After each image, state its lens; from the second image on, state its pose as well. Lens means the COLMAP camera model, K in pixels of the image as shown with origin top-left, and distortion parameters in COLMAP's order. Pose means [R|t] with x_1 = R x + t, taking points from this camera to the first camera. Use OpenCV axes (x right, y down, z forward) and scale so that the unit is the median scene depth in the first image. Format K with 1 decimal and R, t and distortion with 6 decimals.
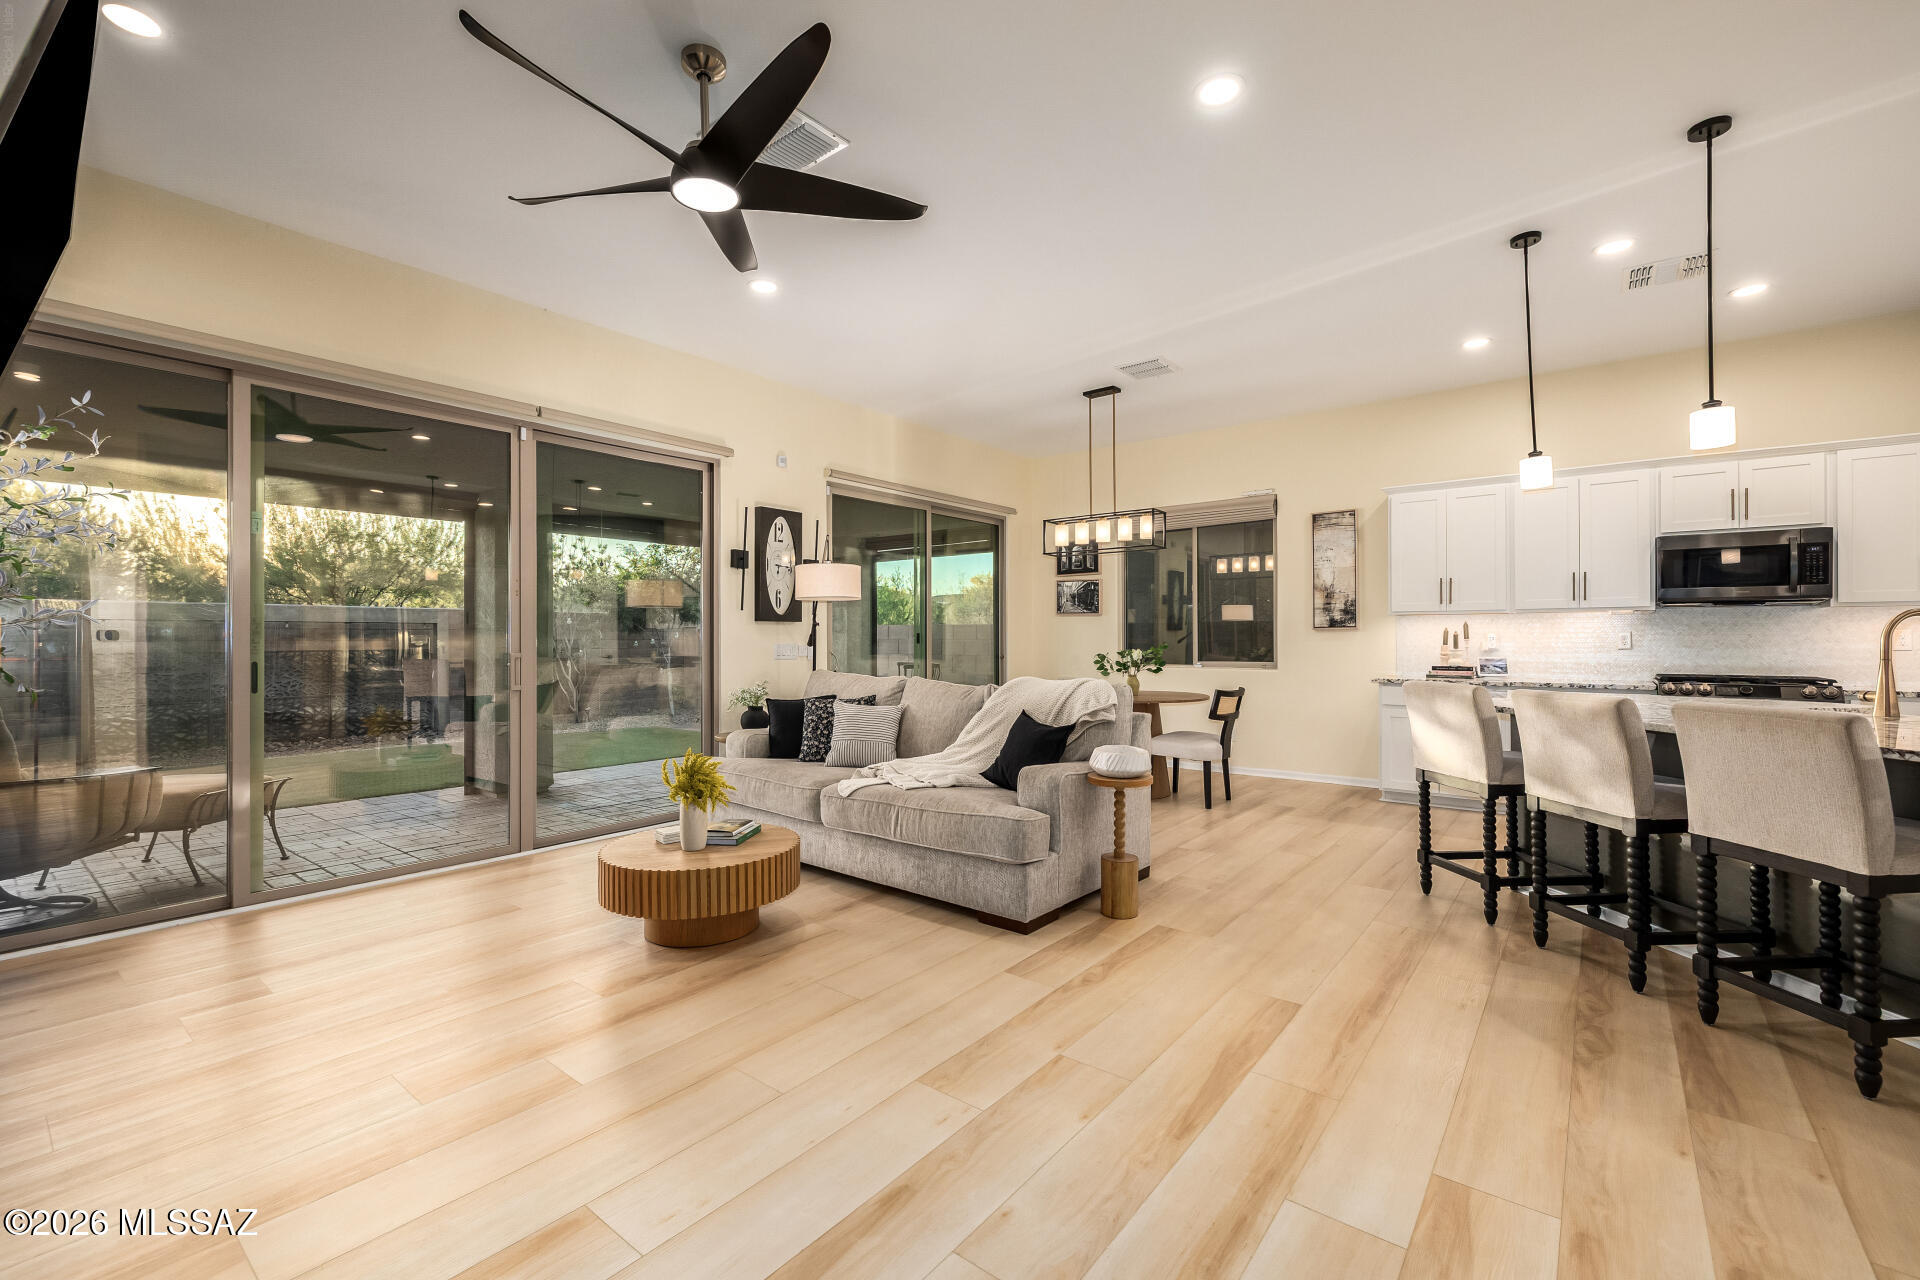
lens RADIAL K [[814.4, 0, 953.4], [0, 814.4, 639.6], [0, 0, 1]] dist [0.002248, 0.000998]
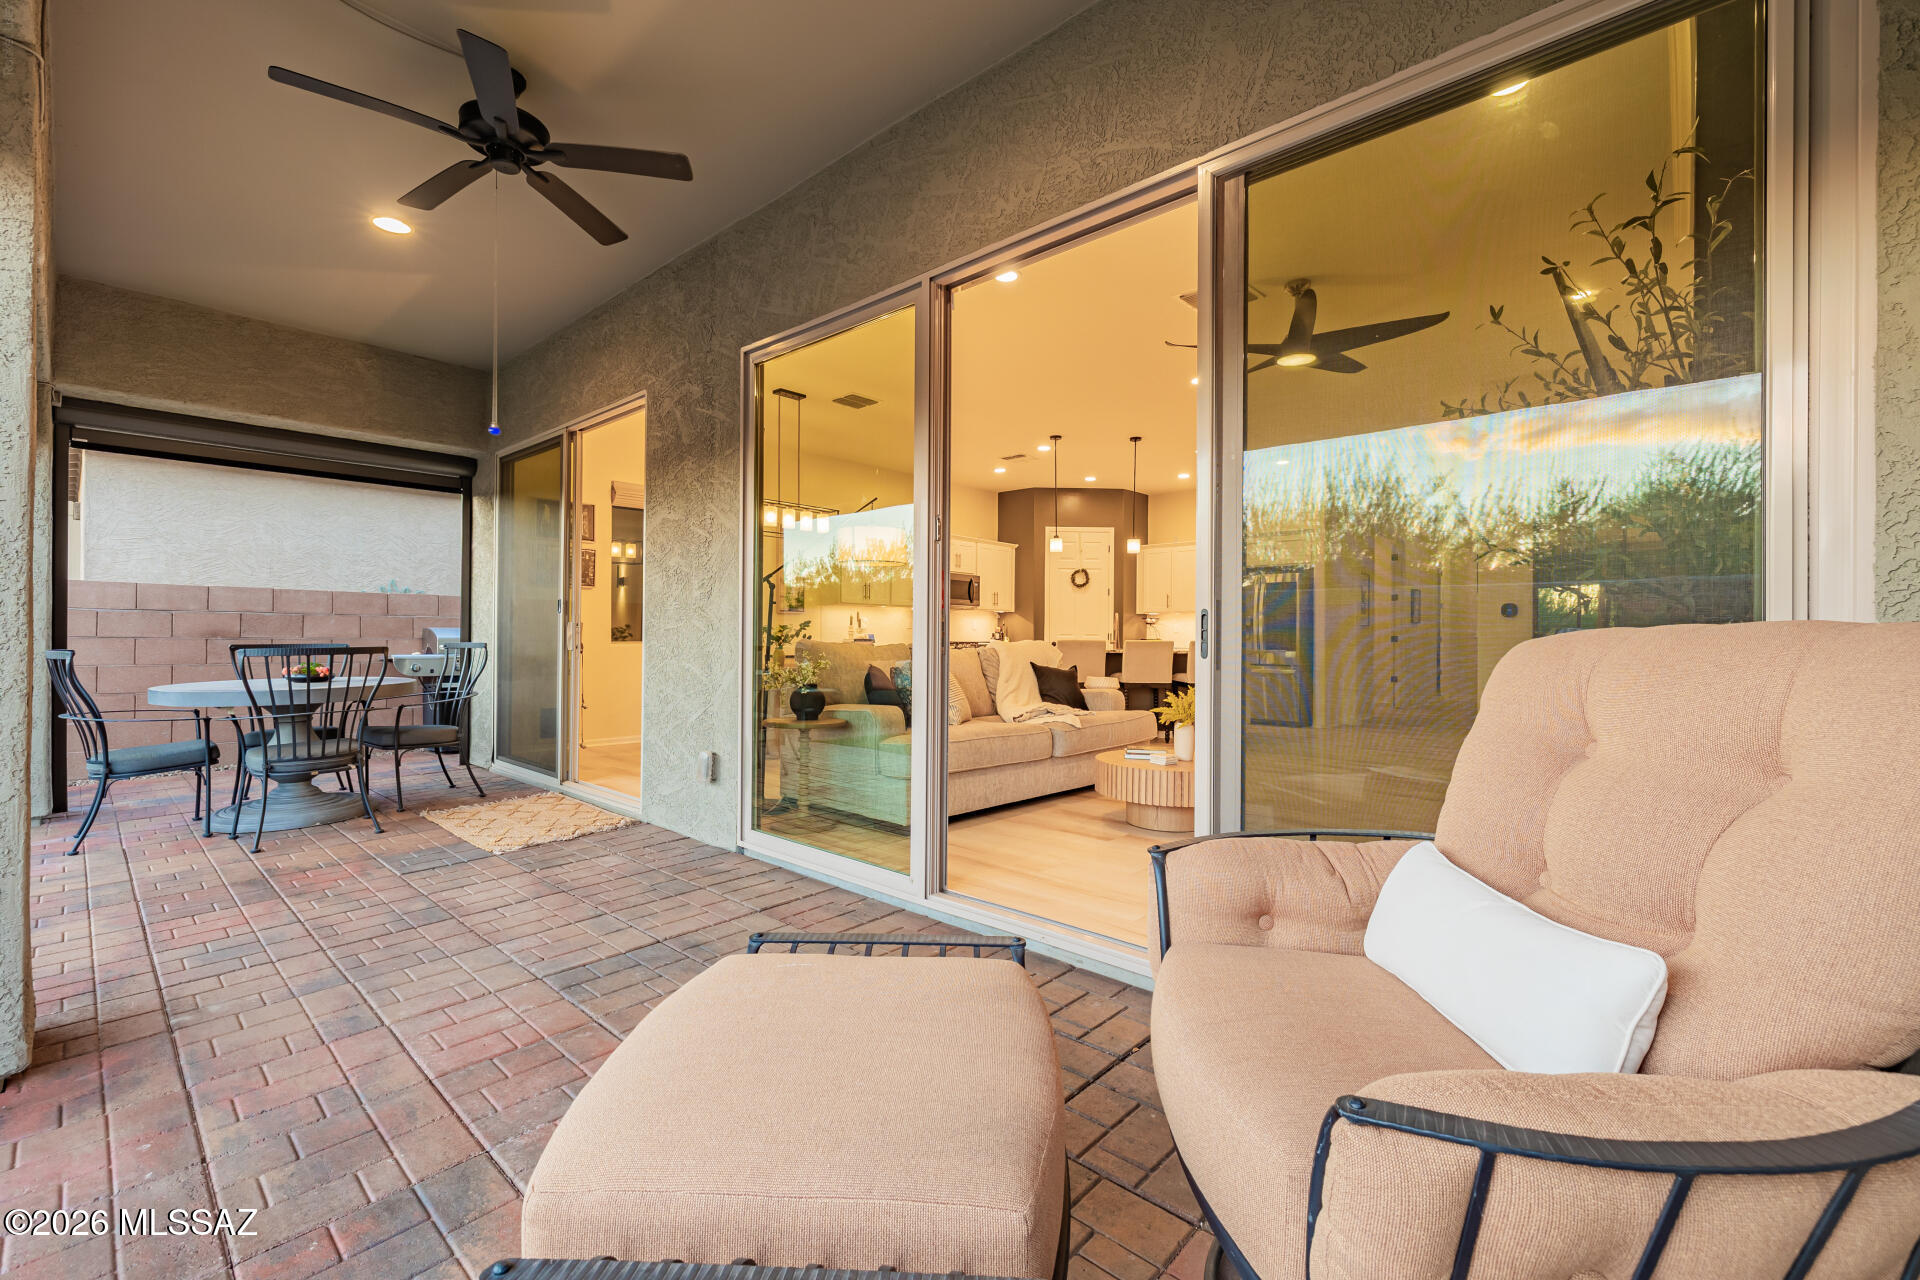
lens RADIAL K [[814.4, 0, 960.5], [0, 814.4, 627.5], [0, 0, 1]] dist [0.002248, 0.000998]
pose [[0.074650, 0.014115, 0.997110, -0.985533], [-0.007538, 0.999879, -0.013590, 0.032203], [-0.997181, -0.006502, 0.074747, 0.728940]]
